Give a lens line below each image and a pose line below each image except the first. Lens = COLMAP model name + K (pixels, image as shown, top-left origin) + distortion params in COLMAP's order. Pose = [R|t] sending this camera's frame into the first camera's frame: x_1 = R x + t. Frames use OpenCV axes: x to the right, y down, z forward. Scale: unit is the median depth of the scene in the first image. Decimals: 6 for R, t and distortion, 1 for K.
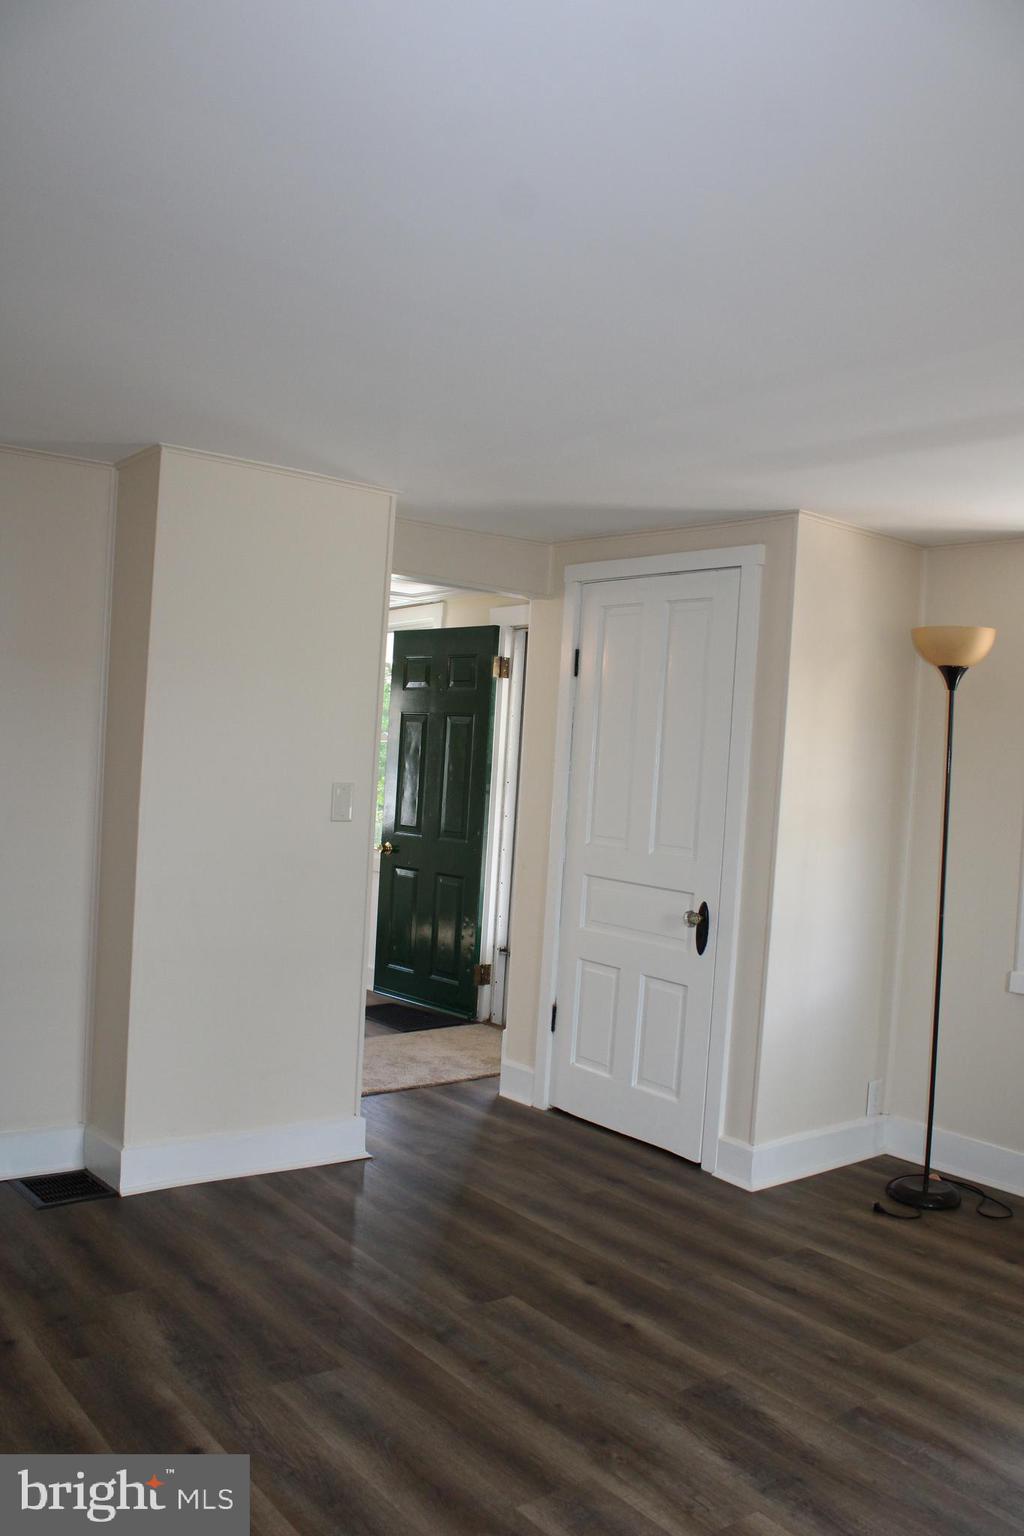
lens RADIAL K [[1279.2, 0, 516.6], [0, 1279.2, 776.2], [0, 0, 1]] dist [-0.161984, 0.140953]
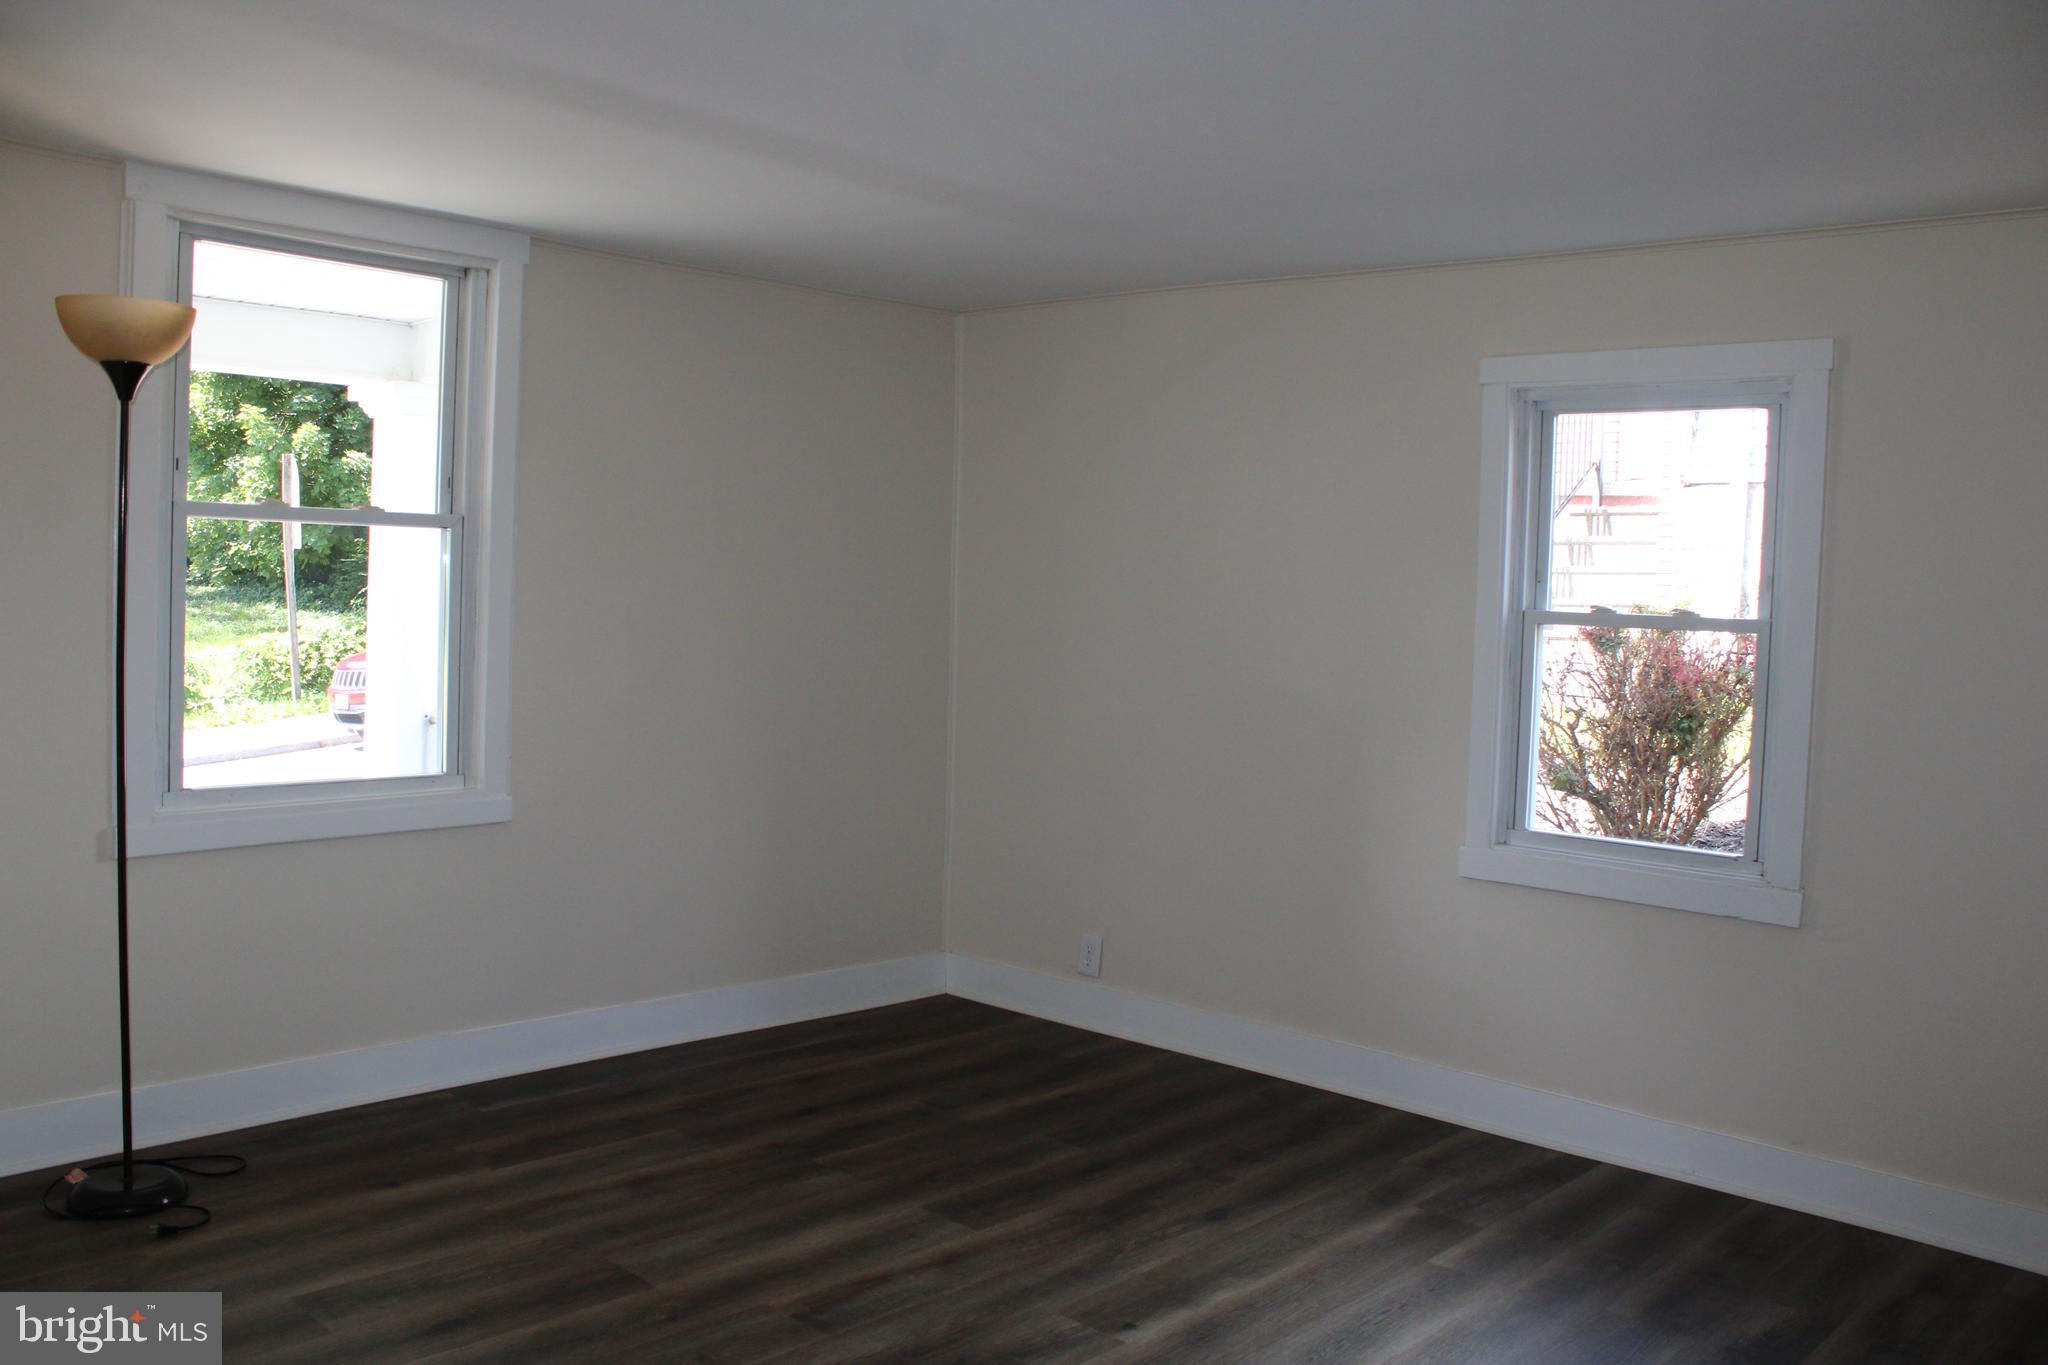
lens RADIAL K [[1705.6, 0, 1036.0], [0, 1705.6, 679.1], [0, 0, 1]] dist [-0.161984, 0.140953]
pose [[-0.168222, -0.115845, 0.978918, -0.688628], [-0.033834, 0.993164, 0.111717, -0.047007], [-0.985168, -0.014328, -0.170991, 0.868166]]
